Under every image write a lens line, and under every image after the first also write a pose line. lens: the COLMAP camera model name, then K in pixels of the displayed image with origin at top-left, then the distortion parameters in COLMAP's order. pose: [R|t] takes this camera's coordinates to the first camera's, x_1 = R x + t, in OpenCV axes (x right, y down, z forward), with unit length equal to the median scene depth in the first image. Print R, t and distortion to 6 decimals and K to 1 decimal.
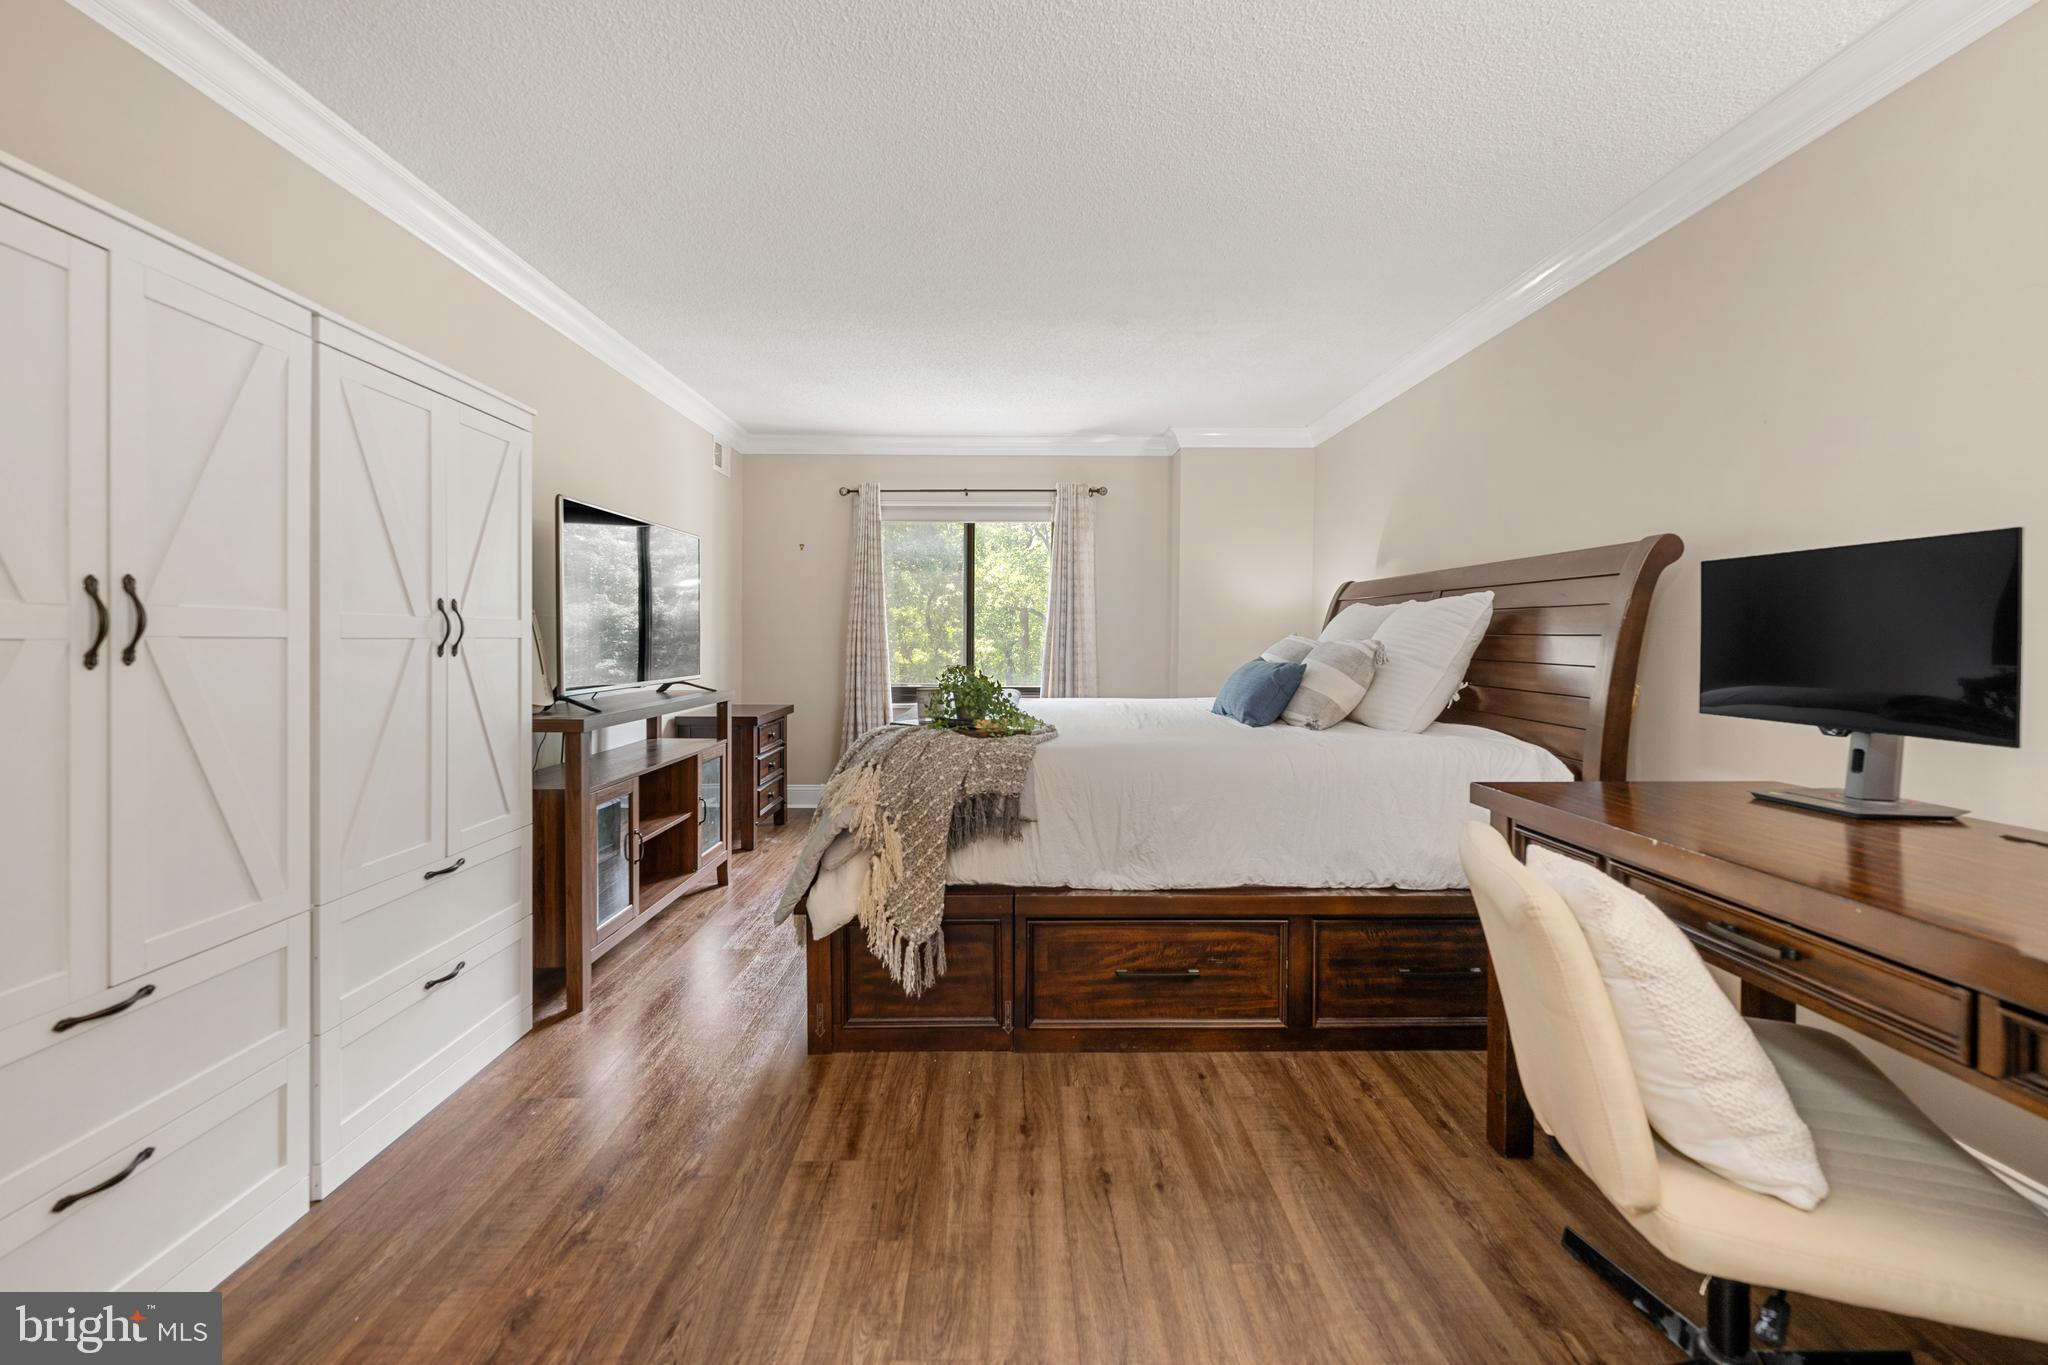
lens RADIAL K [[825.0, 0, 1018.3], [0, 825.0, 649.3], [0, 0, 1]] dist [0.000485, -0.000057]
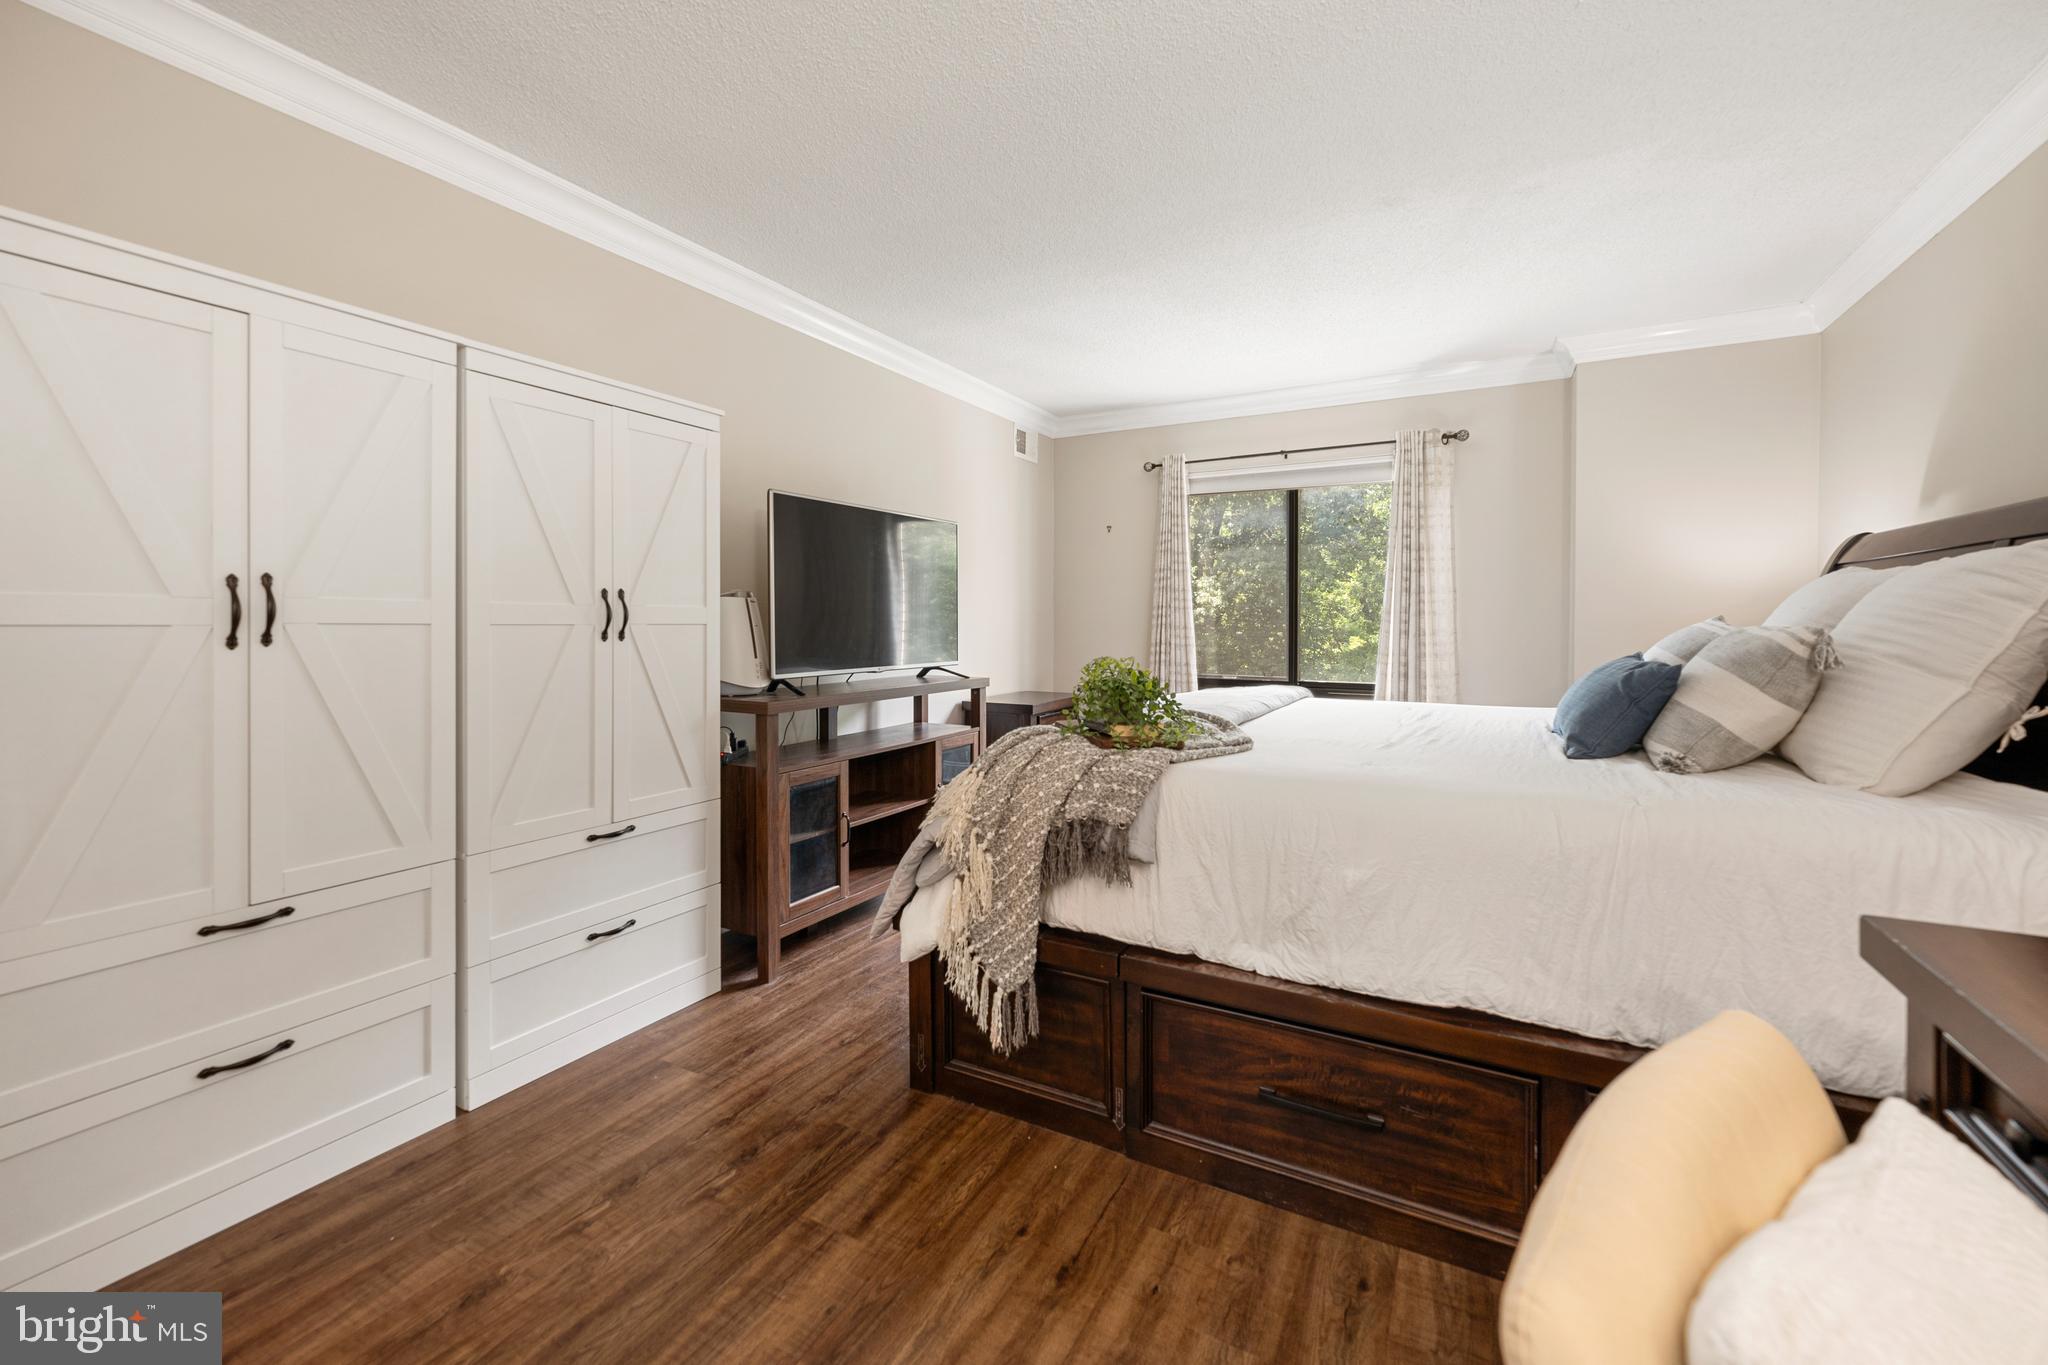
lens RADIAL K [[832.0, 0, 1024.4], [0, 832.0, 629.4], [0, 0, 1]] dist [-0.000844, 0.000006]
pose [[0.872121, 0.002891, -0.489282, 0.294780], [-0.006465, 0.999963, -0.005616, -0.003478], [0.489248, 0.008061, 0.872108, 0.266073]]
